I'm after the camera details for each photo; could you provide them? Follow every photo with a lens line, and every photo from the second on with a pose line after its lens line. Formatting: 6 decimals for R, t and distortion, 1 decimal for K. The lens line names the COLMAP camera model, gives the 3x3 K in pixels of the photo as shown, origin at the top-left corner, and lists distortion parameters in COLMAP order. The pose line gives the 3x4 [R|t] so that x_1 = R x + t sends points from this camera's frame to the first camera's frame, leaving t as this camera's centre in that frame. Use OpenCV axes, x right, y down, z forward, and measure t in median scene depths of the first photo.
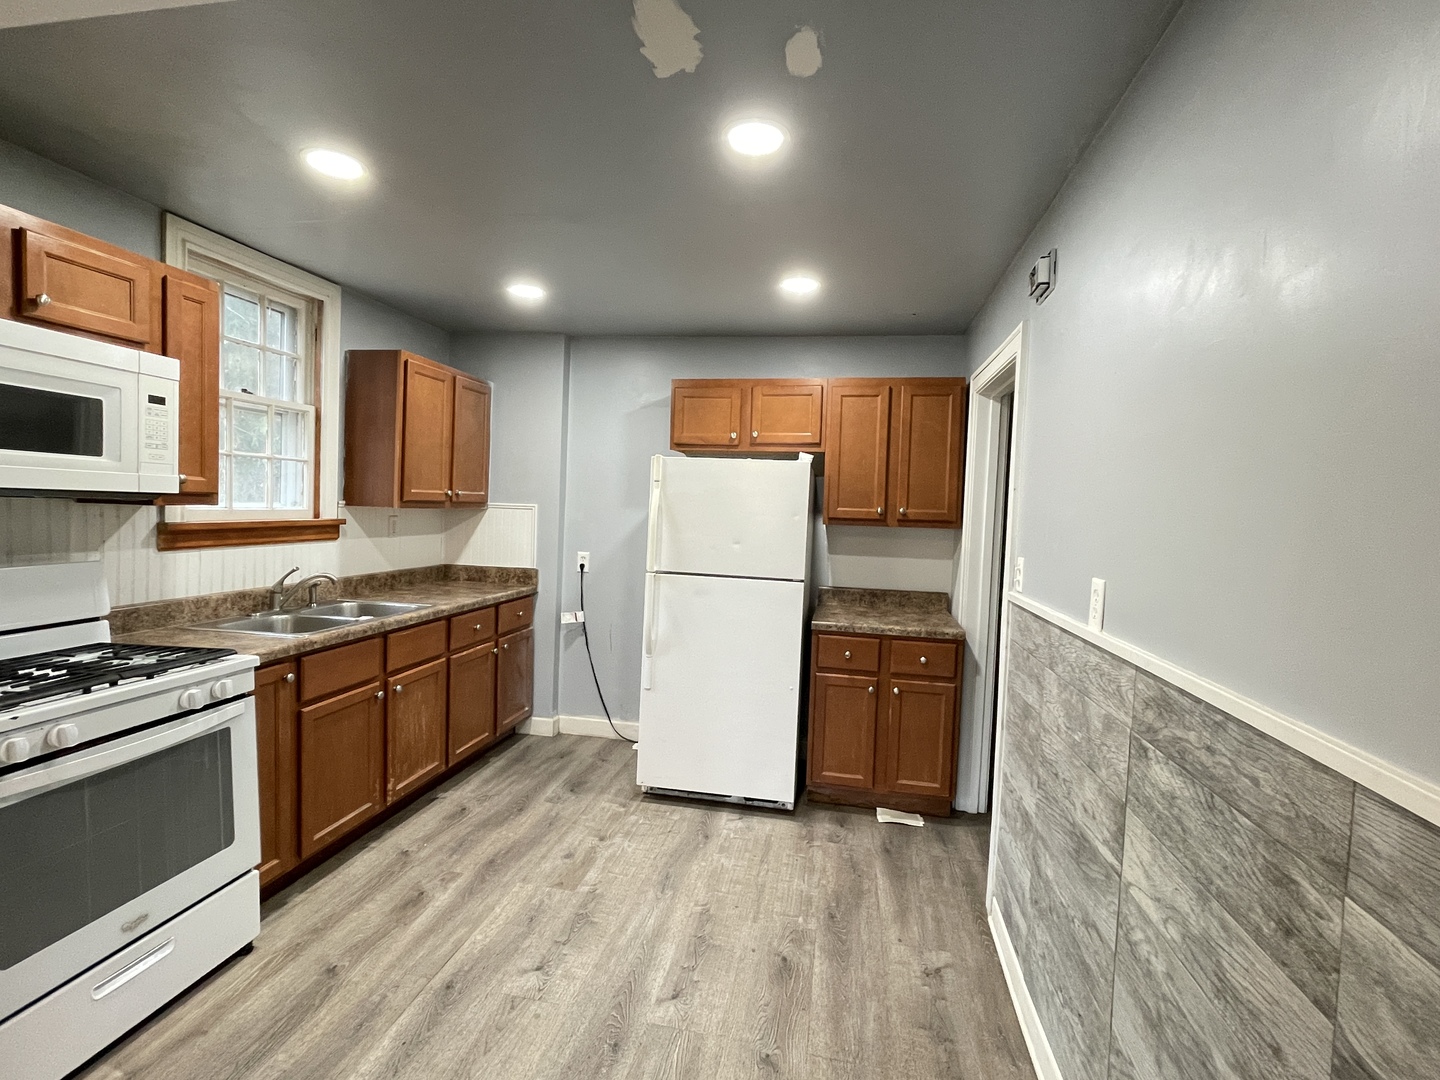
lens RADIAL K [[685.7, 0, 720.6], [0, 685.7, 539.9], [0, 0, 1]] dist [-0.005400, -0.000362]
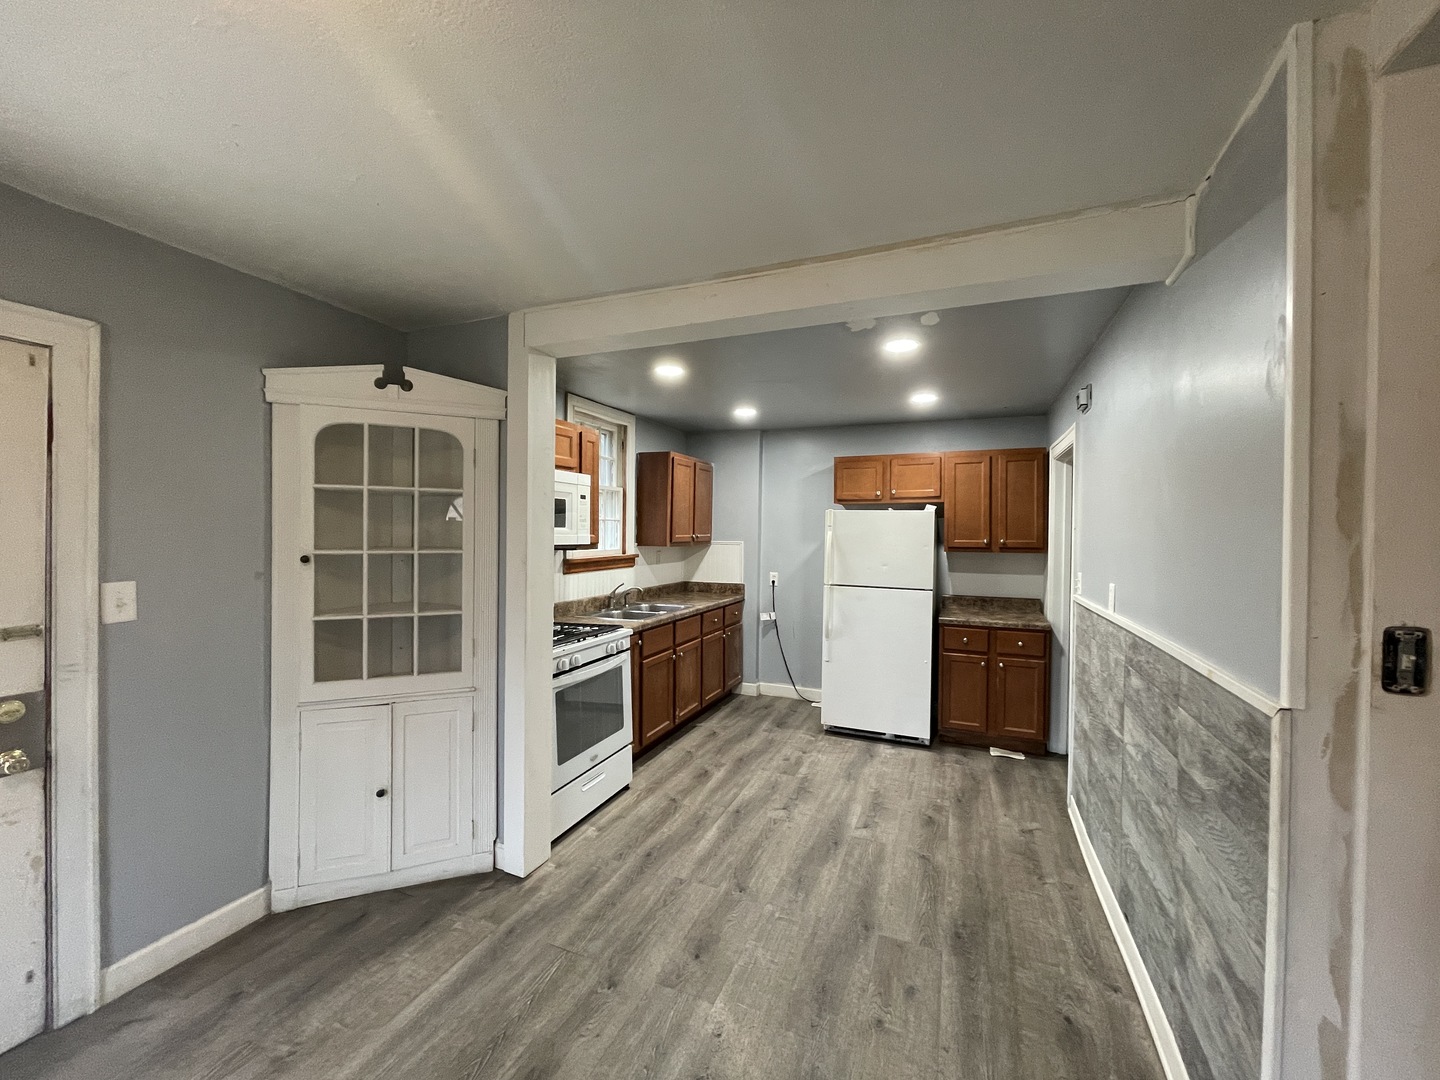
lens RADIAL K [[578.1, 0, 713.8], [0, 578.1, 535.6], [0, 0, 1]] dist [-0.017485, -0.000722]
pose [[0.974858, -0.025044, -0.221416, -0.078869], [0.014904, 0.998767, -0.047349, -0.008728], [0.222329, 0.042859, 0.974029, -0.429129]]
